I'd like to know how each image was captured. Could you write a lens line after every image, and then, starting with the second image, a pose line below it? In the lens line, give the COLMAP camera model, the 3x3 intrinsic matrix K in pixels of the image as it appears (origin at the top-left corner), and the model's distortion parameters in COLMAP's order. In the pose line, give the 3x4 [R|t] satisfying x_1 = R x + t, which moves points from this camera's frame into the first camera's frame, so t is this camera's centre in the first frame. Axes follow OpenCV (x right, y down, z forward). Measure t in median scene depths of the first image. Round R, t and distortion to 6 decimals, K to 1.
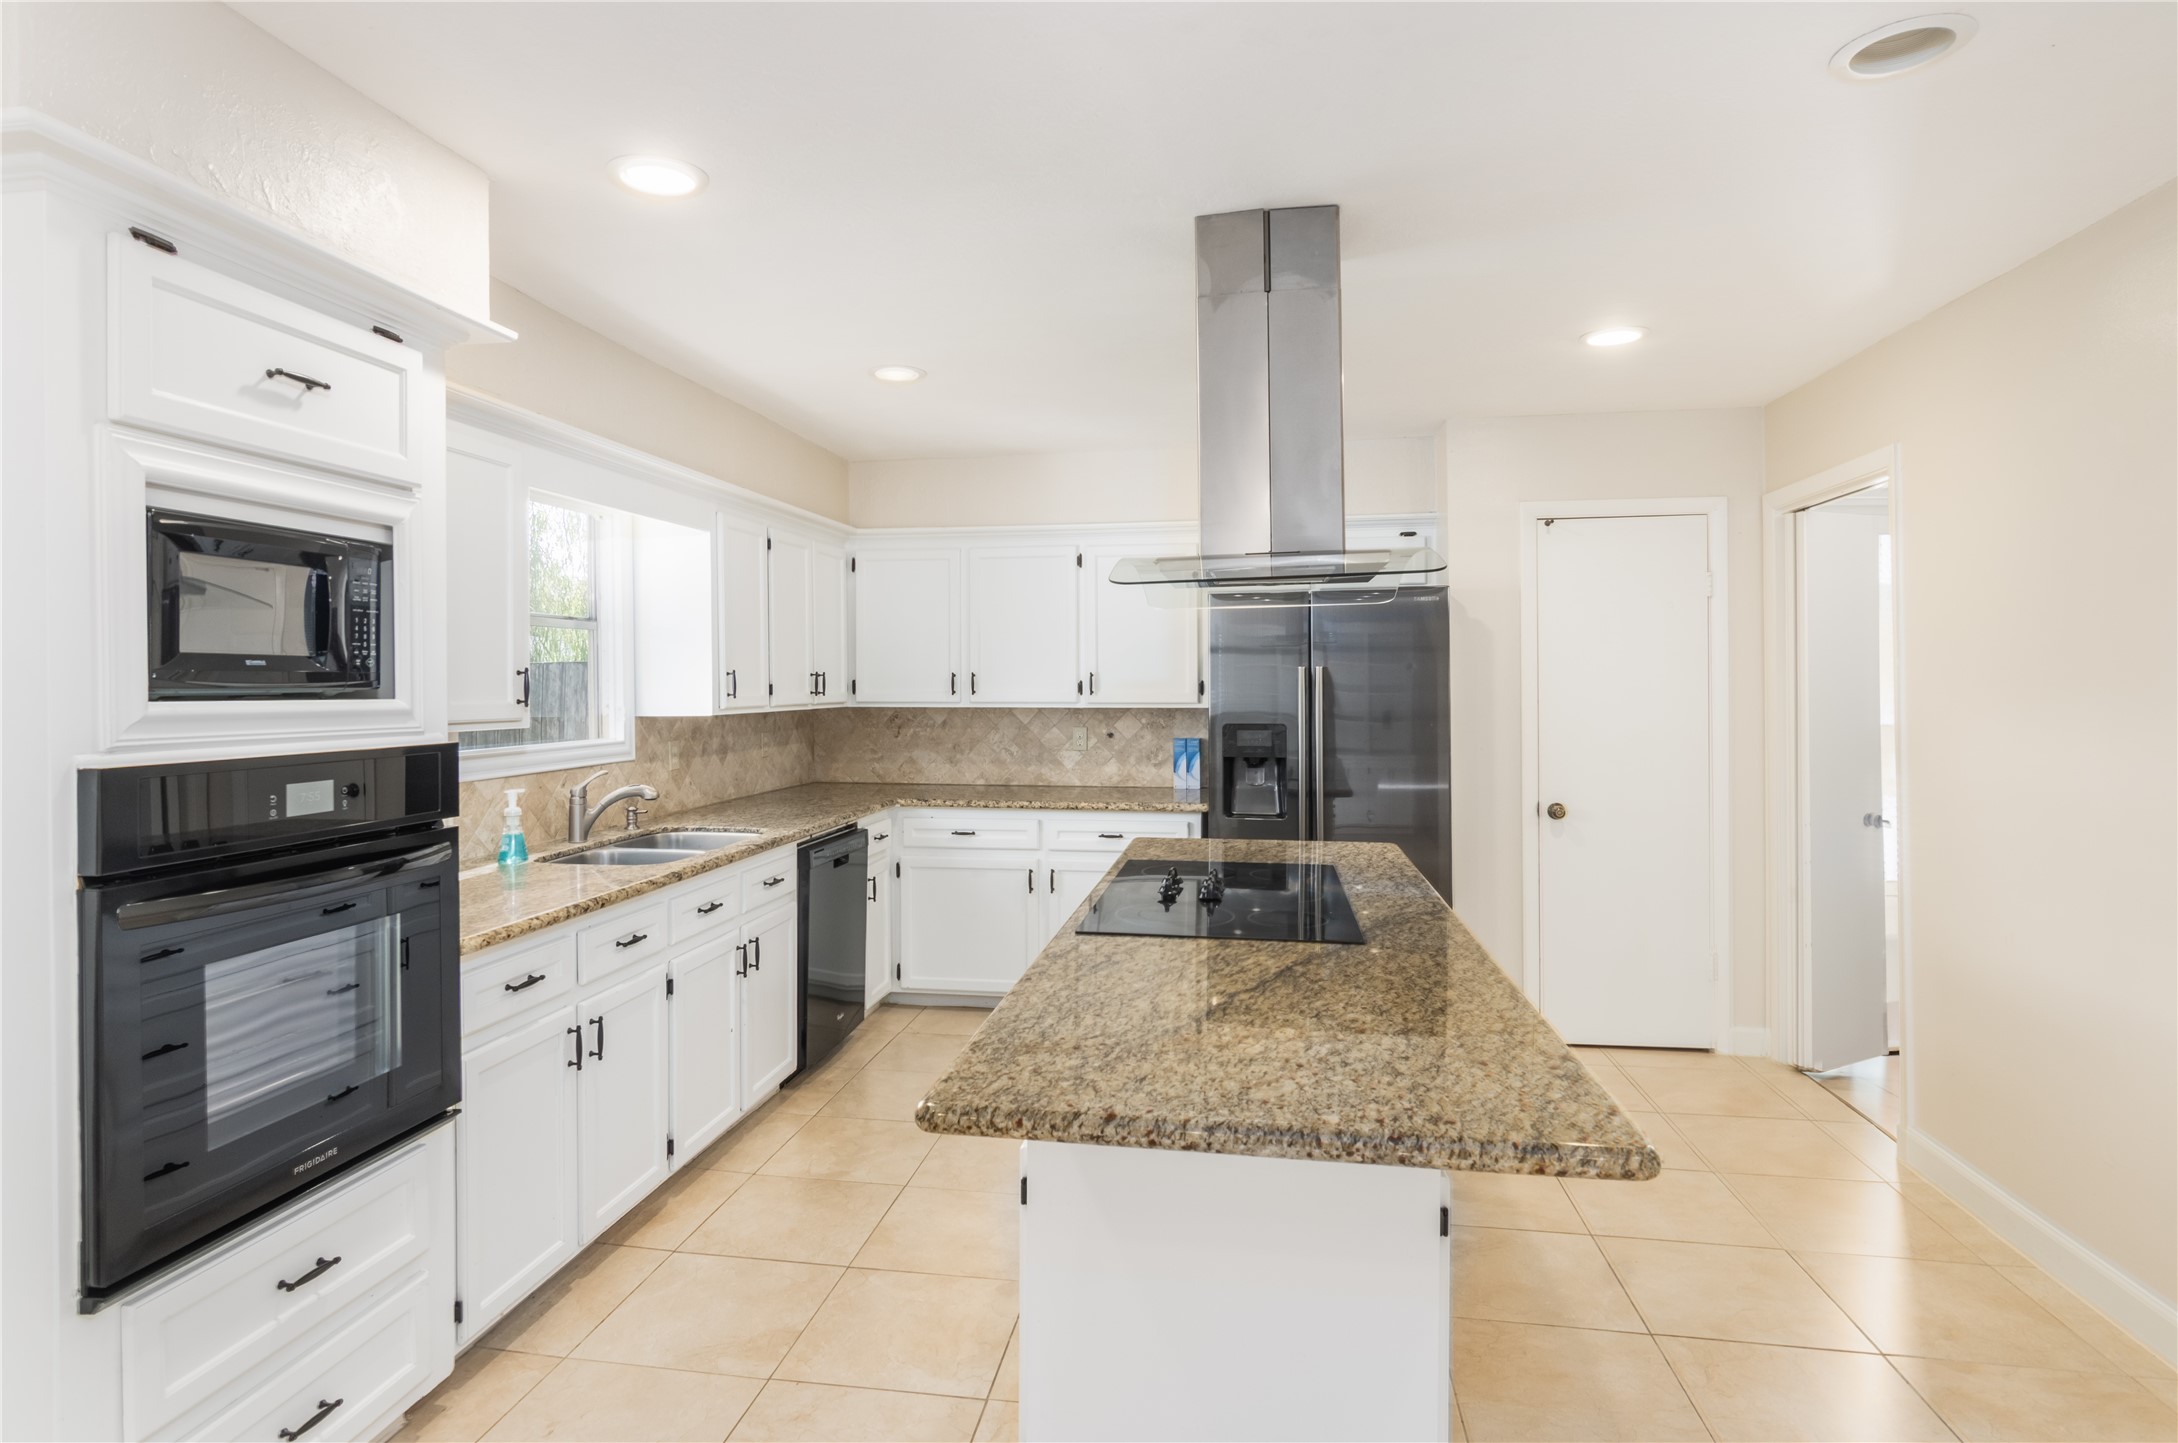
lens RADIAL K [[1183.0, 0, 1050.3], [0, 1183.0, 698.4], [0, 0, 1]] dist [-0.002839, 0.001981]
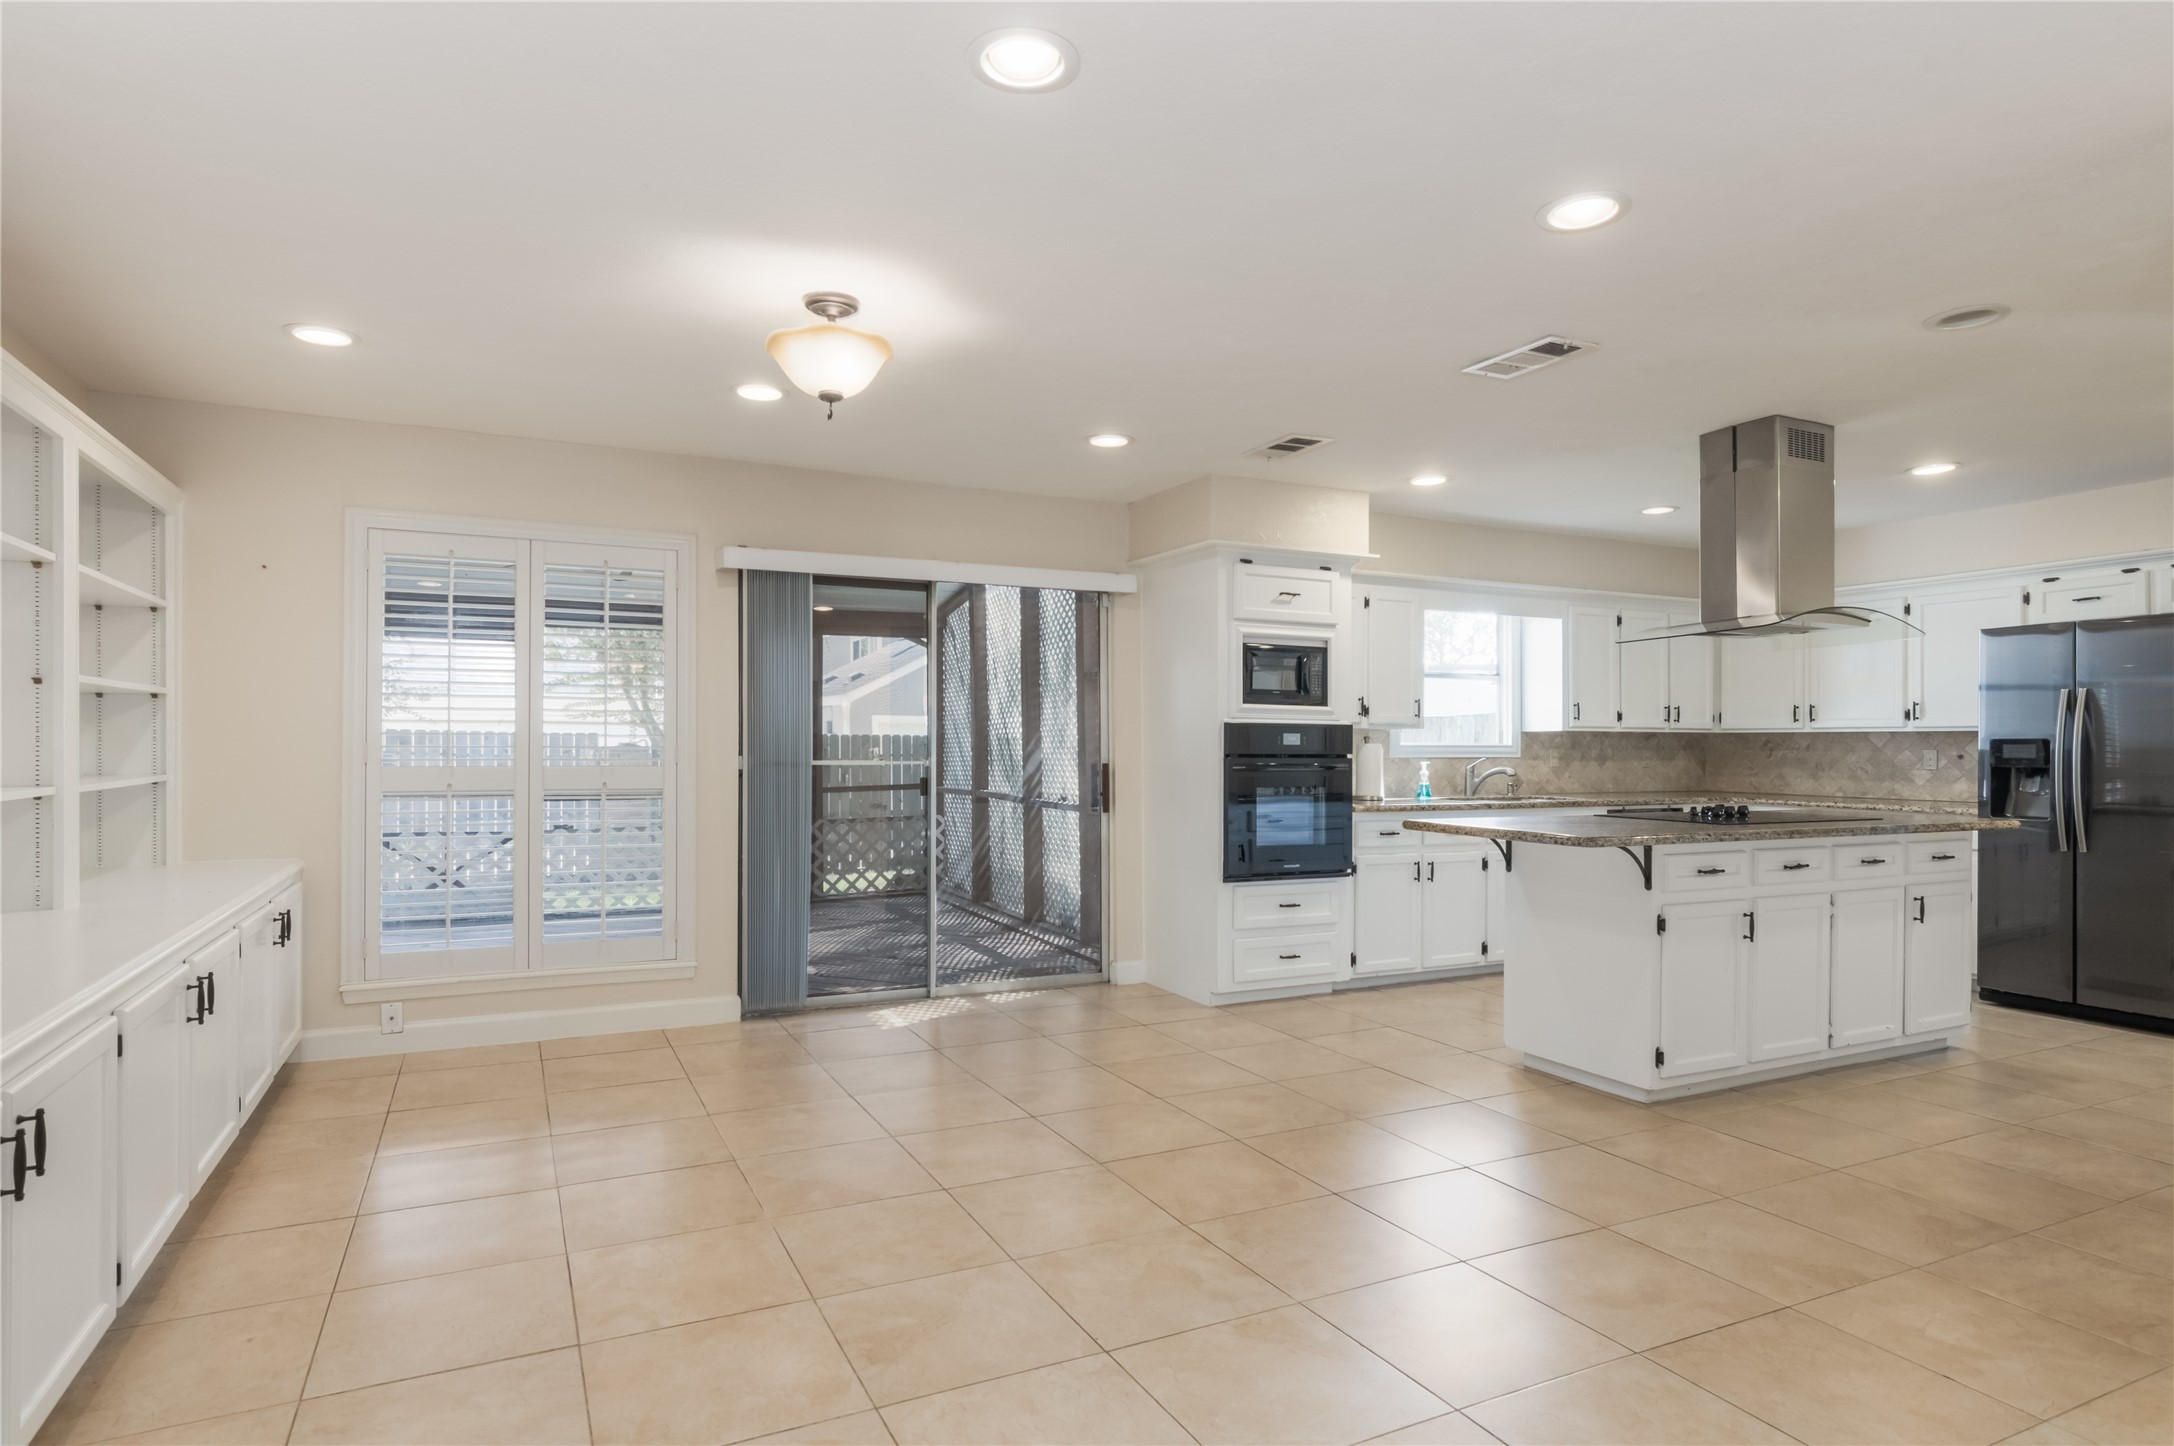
lens RADIAL K [[1180.9, 0, 1080.0], [0, 1180.9, 744.8], [0, 0, 1]] dist [-0.002839, 0.001981]
pose [[0.600899, 0.001703, -0.799323, 0.608695], [-0.016858, 0.999802, -0.010543, 0.061432], [0.799147, 0.019810, 0.600809, -0.507553]]
